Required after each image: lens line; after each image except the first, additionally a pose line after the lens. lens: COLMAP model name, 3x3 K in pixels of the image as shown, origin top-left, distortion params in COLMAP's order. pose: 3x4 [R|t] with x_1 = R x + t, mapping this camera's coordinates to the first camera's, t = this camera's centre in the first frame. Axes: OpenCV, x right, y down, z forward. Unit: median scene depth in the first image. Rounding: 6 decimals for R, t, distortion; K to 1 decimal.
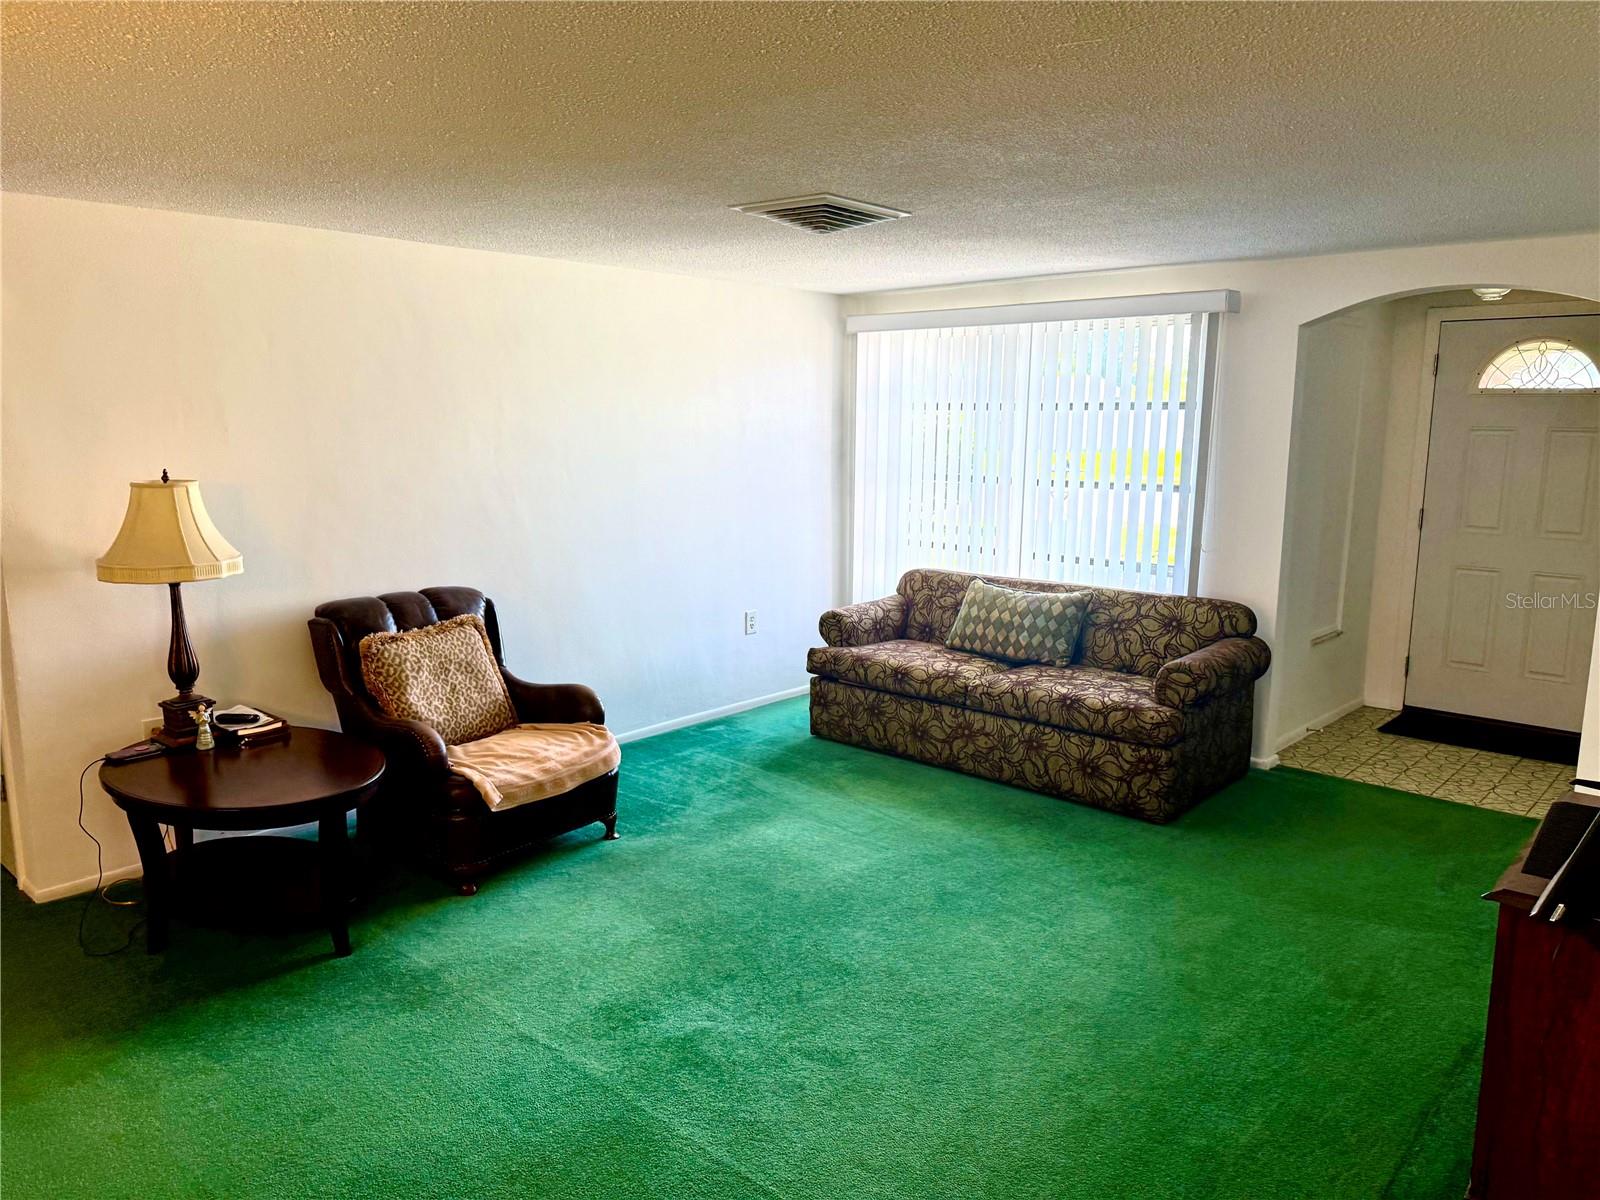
lens RADIAL K [[1130.6, 0, 800.0], [0, 1130.6, 600.0], [0, 0, 1]] dist [0.189281, -0.348833]
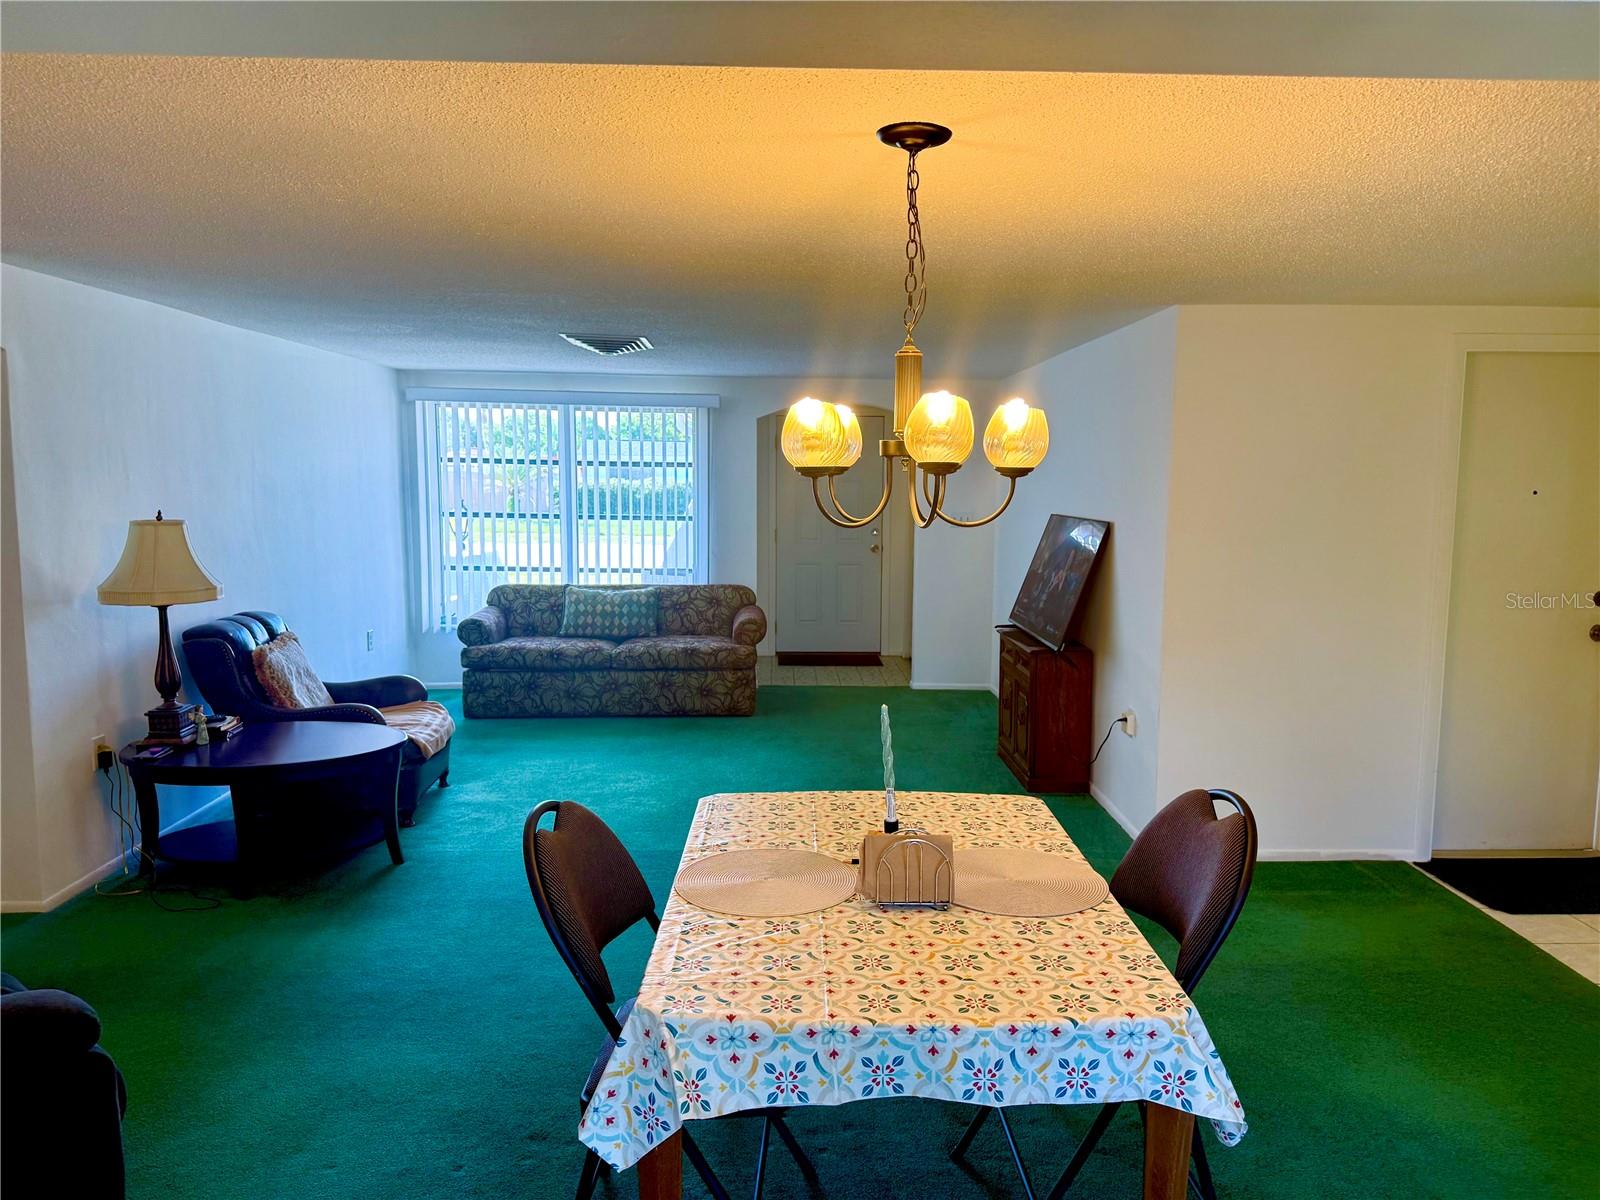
lens RADIAL K [[1130.6, 0, 800.0], [0, 1130.6, 600.0], [0, 0, 1]] dist [0.189281, -0.348833]
pose [[0.726508, -0.074108, 0.683150, -0.646508], [0.107808, 0.994148, -0.006805, 0.041726], [-0.678648, 0.078593, 0.730246, -0.219012]]
